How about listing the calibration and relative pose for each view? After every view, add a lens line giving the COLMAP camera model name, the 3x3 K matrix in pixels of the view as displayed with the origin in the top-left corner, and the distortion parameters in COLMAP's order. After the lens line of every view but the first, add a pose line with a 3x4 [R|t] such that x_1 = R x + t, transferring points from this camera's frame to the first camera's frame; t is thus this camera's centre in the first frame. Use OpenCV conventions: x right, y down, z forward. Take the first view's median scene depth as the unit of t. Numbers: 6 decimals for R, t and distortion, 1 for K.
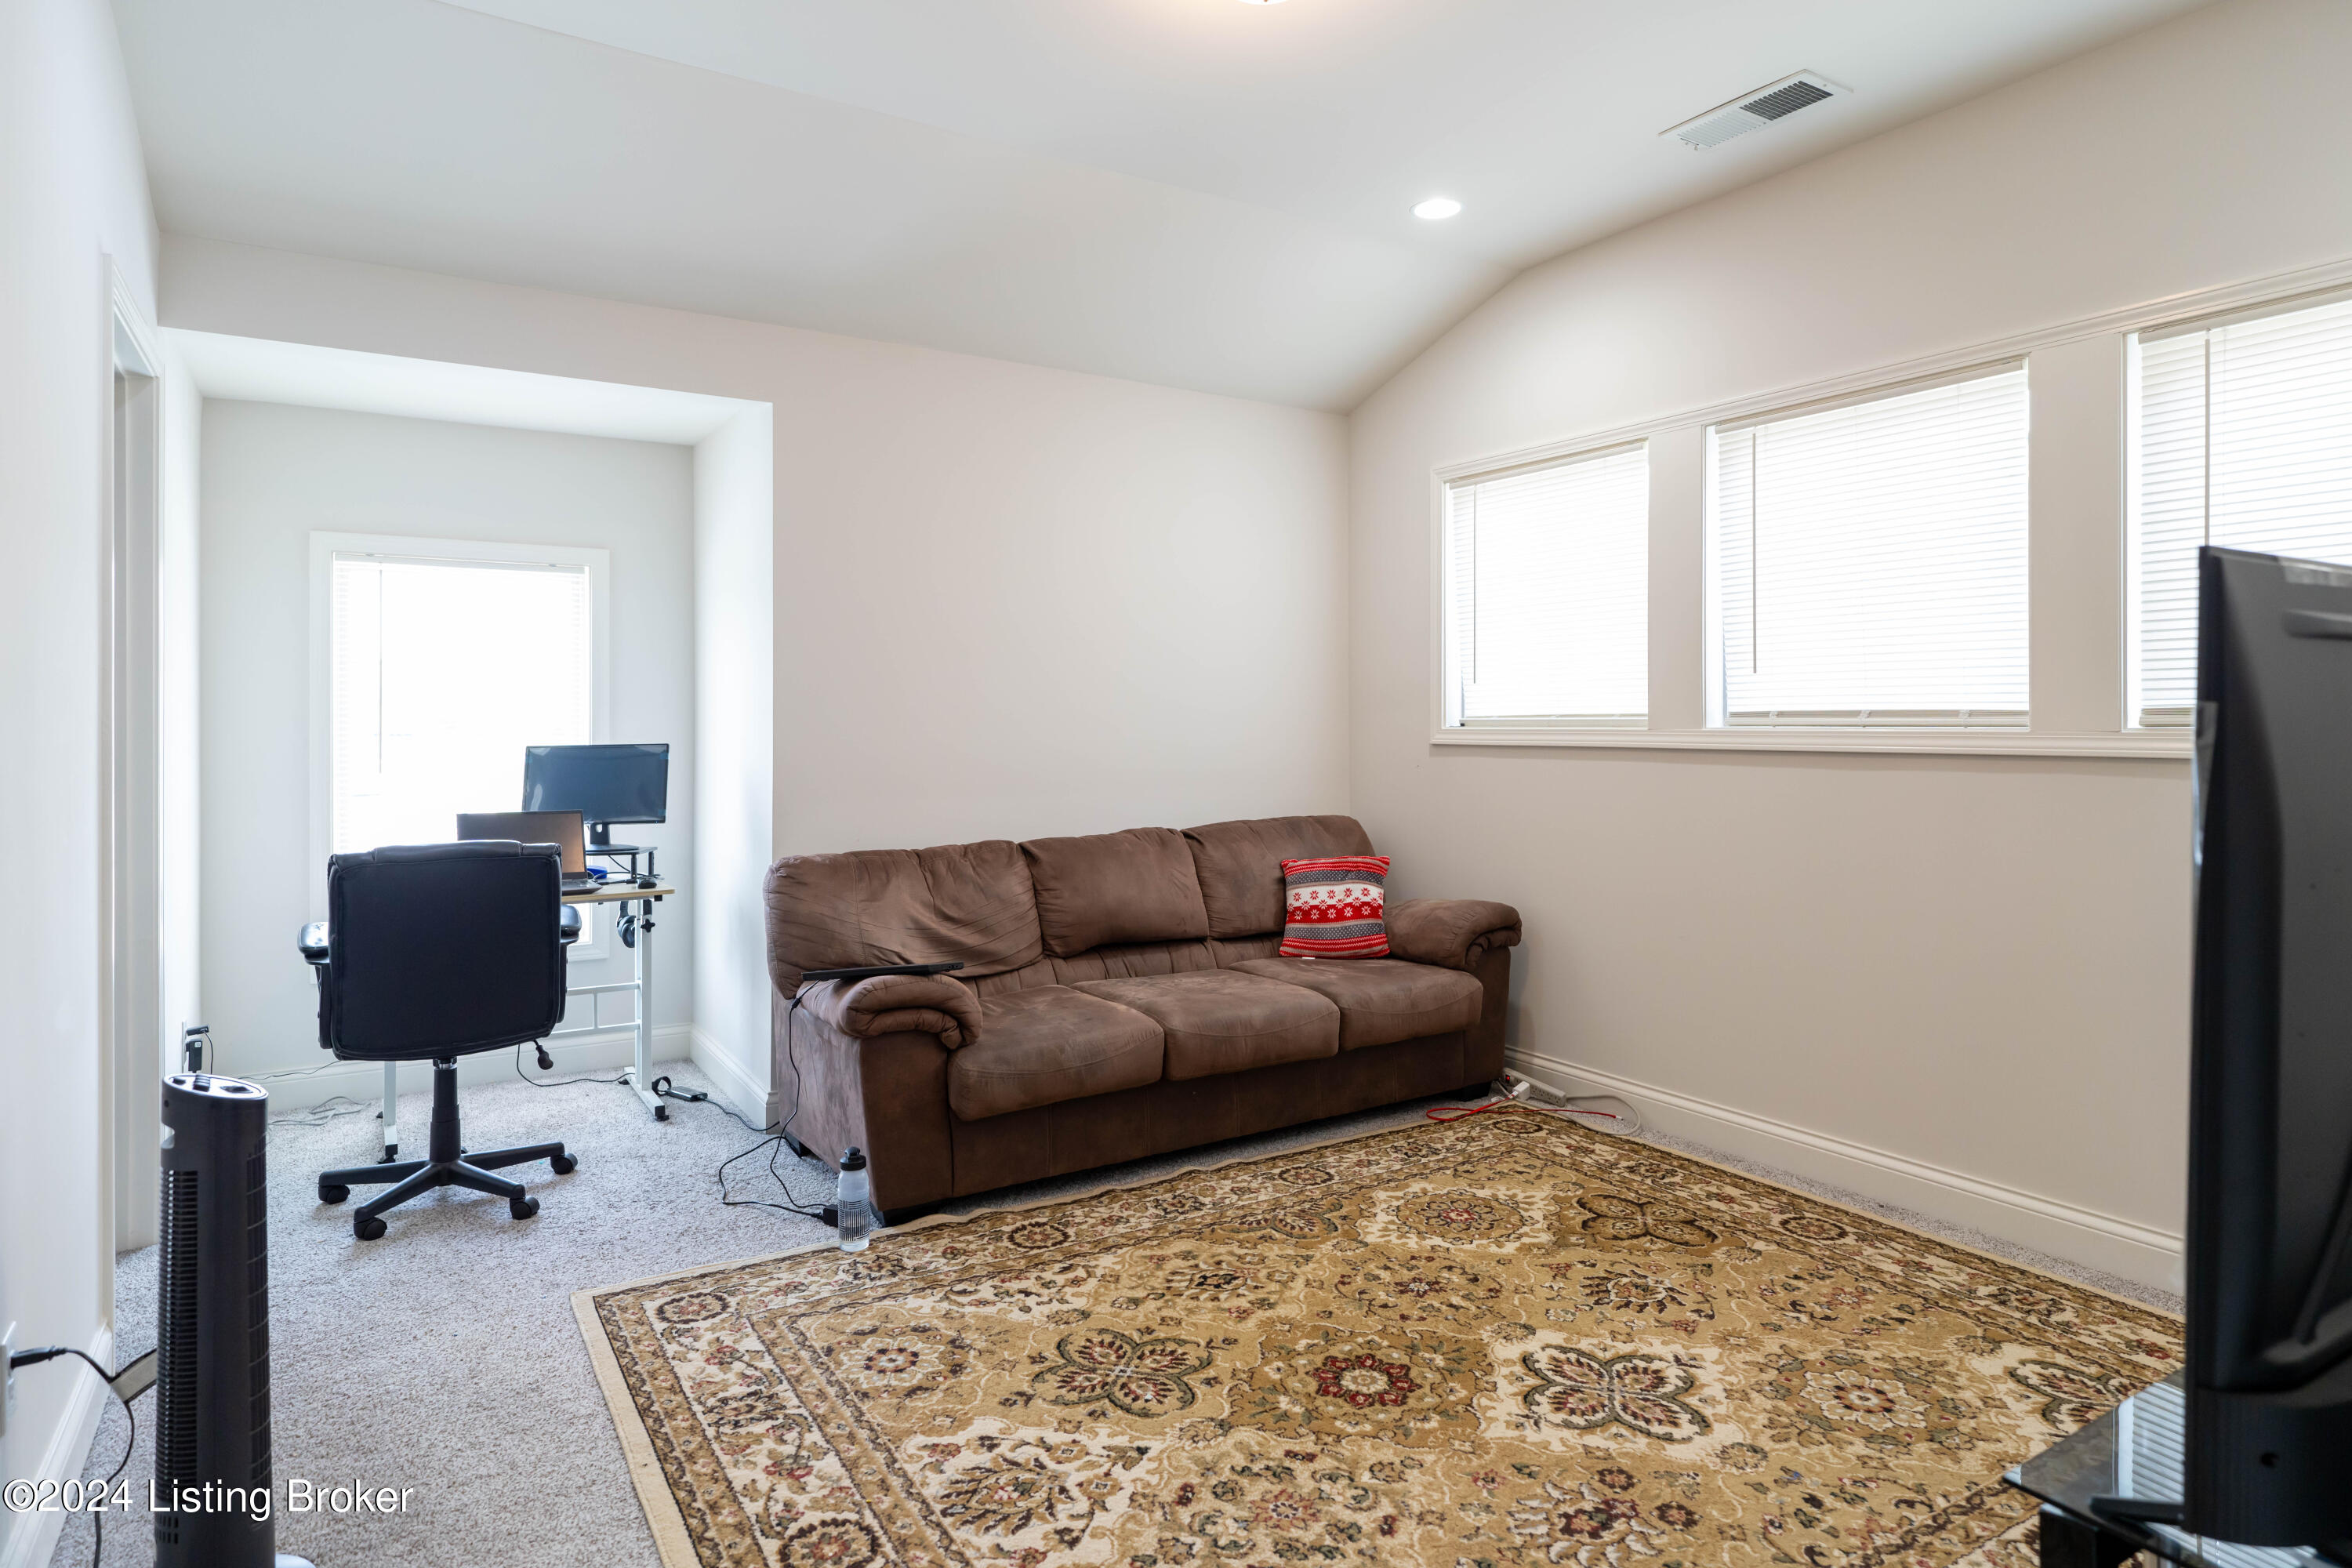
lens RADIAL K [[1319.5, 0, 1169.6], [0, 1319.5, 721.5], [0, 0, 1]] dist [-0.006356, 0.004020]
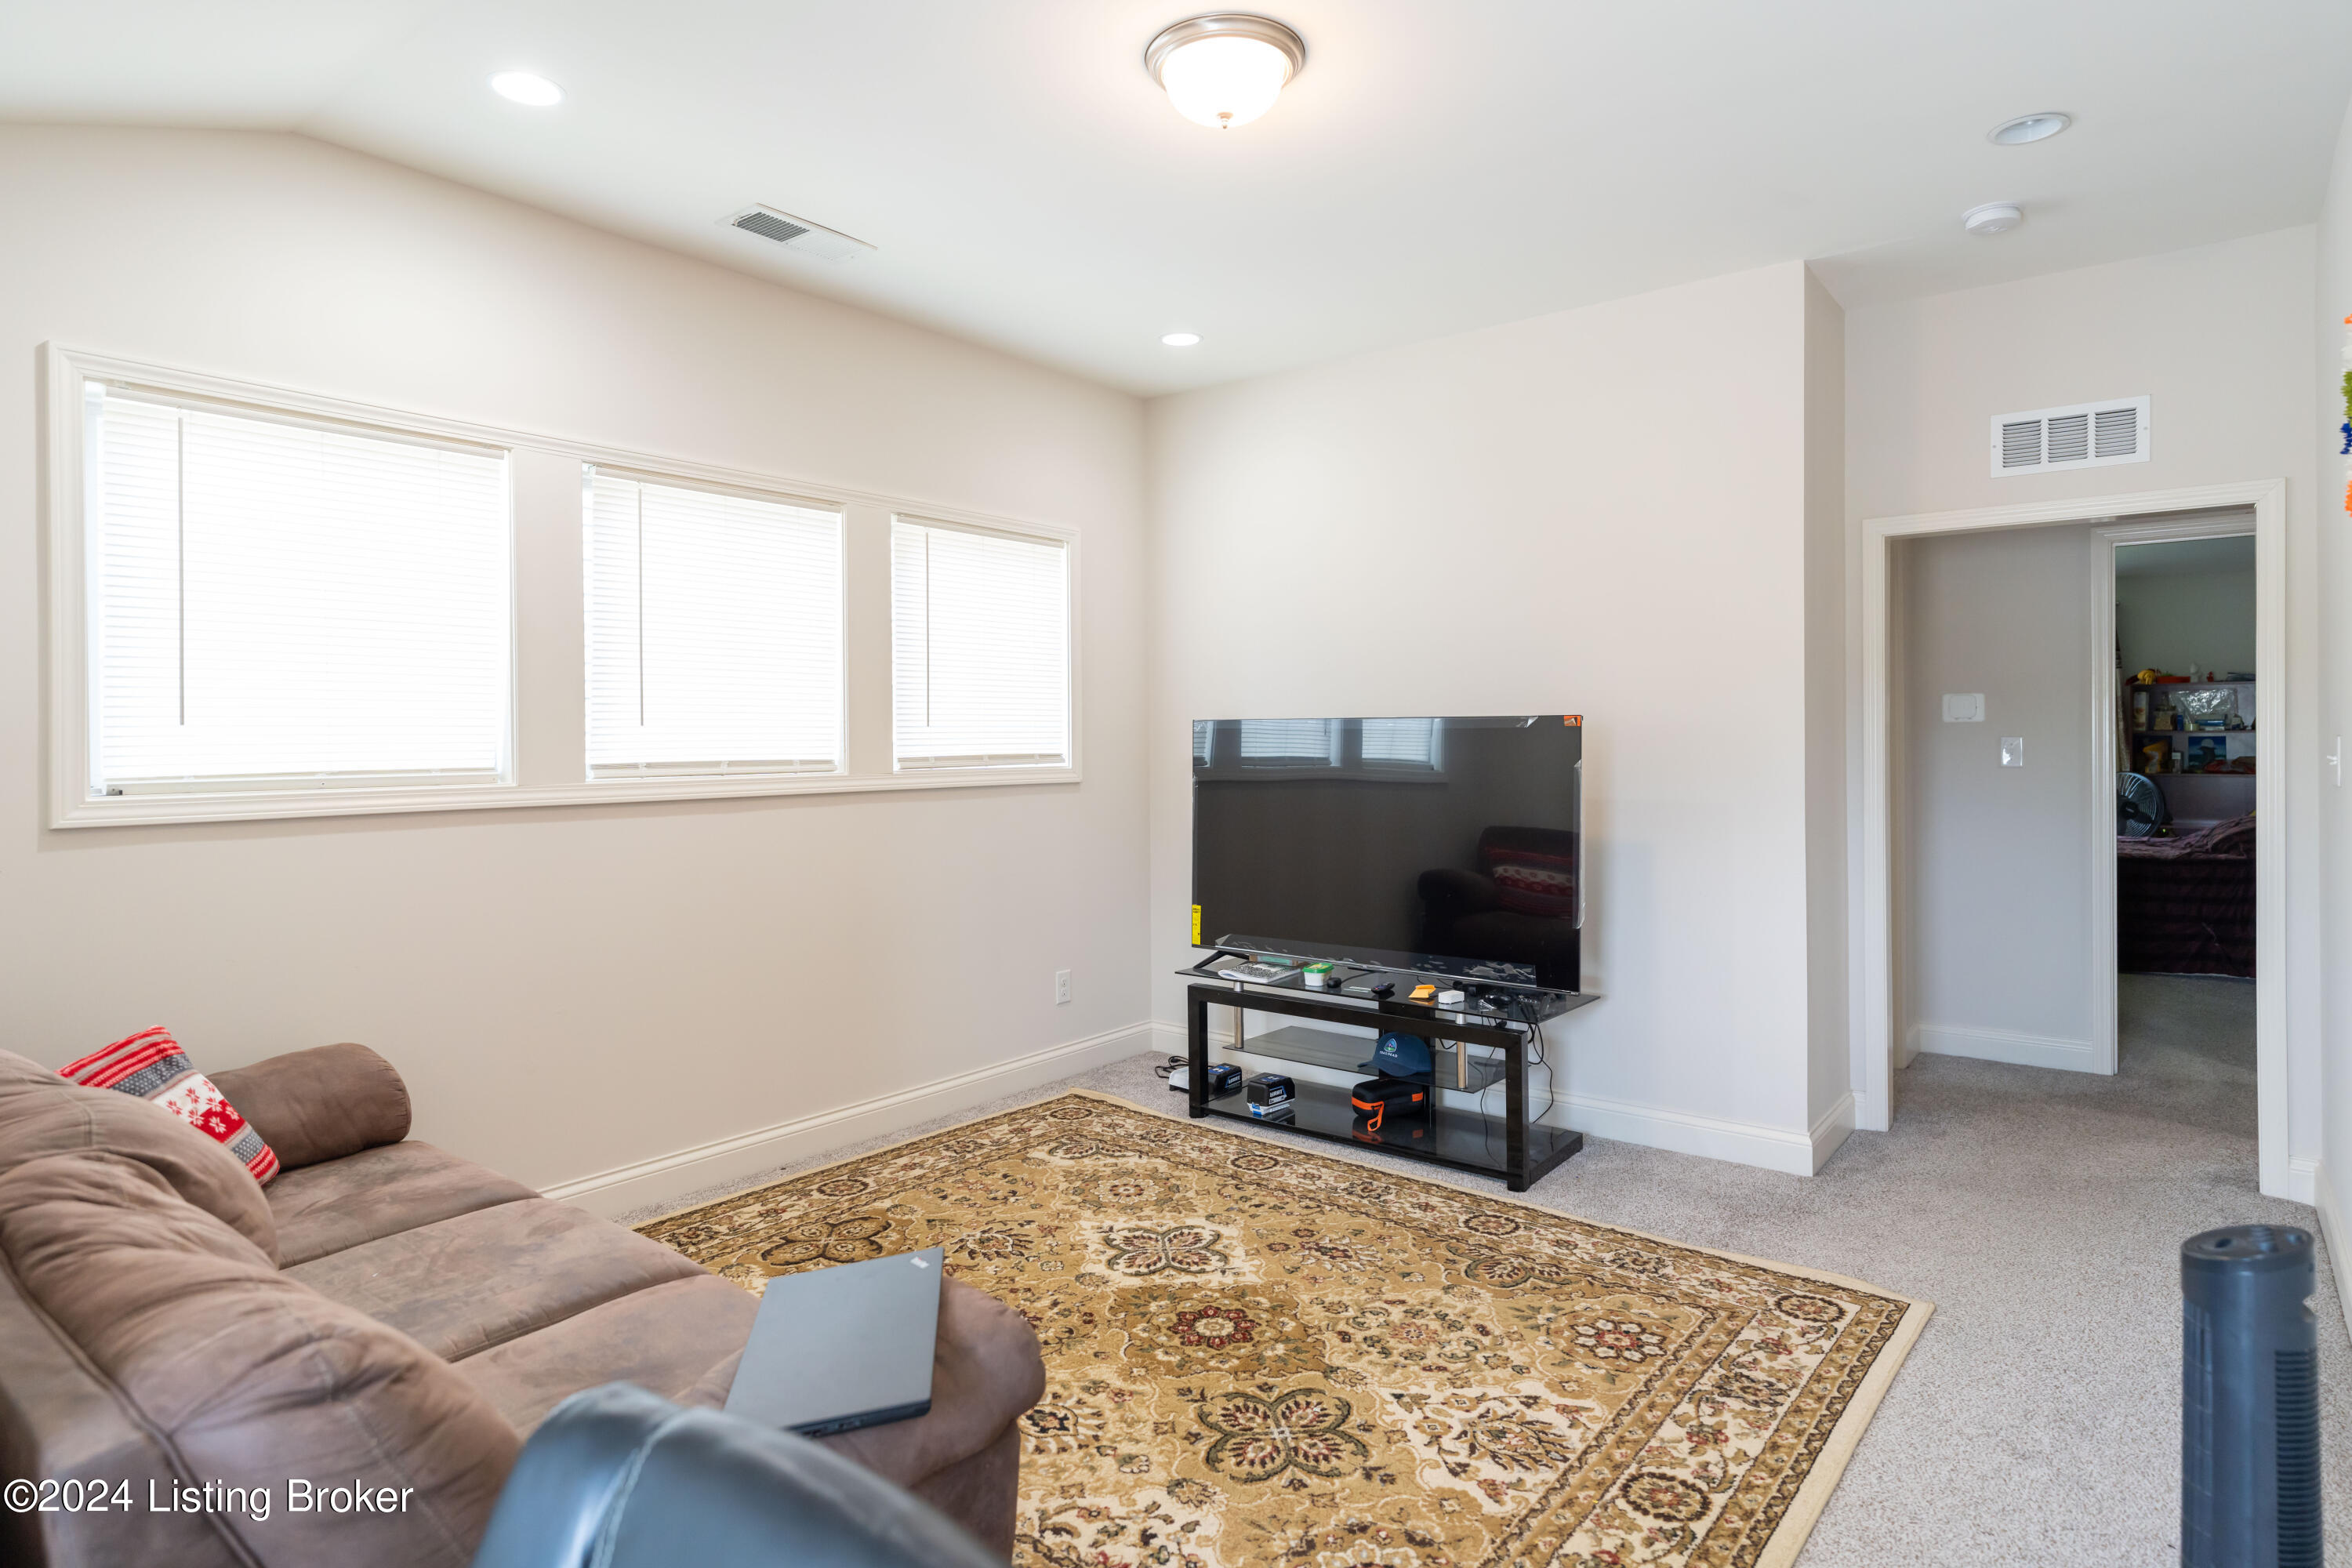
lens RADIAL K [[1319.5, 0, 1150.7], [0, 1319.5, 741.1], [0, 0, 1]] dist [-0.006356, 0.004020]
pose [[-0.336677, 0.002516, 0.941617, -0.948783], [0.008329, 0.999965, 0.000306, -0.031846], [-0.941583, 0.007946, -0.336686, 1.434359]]
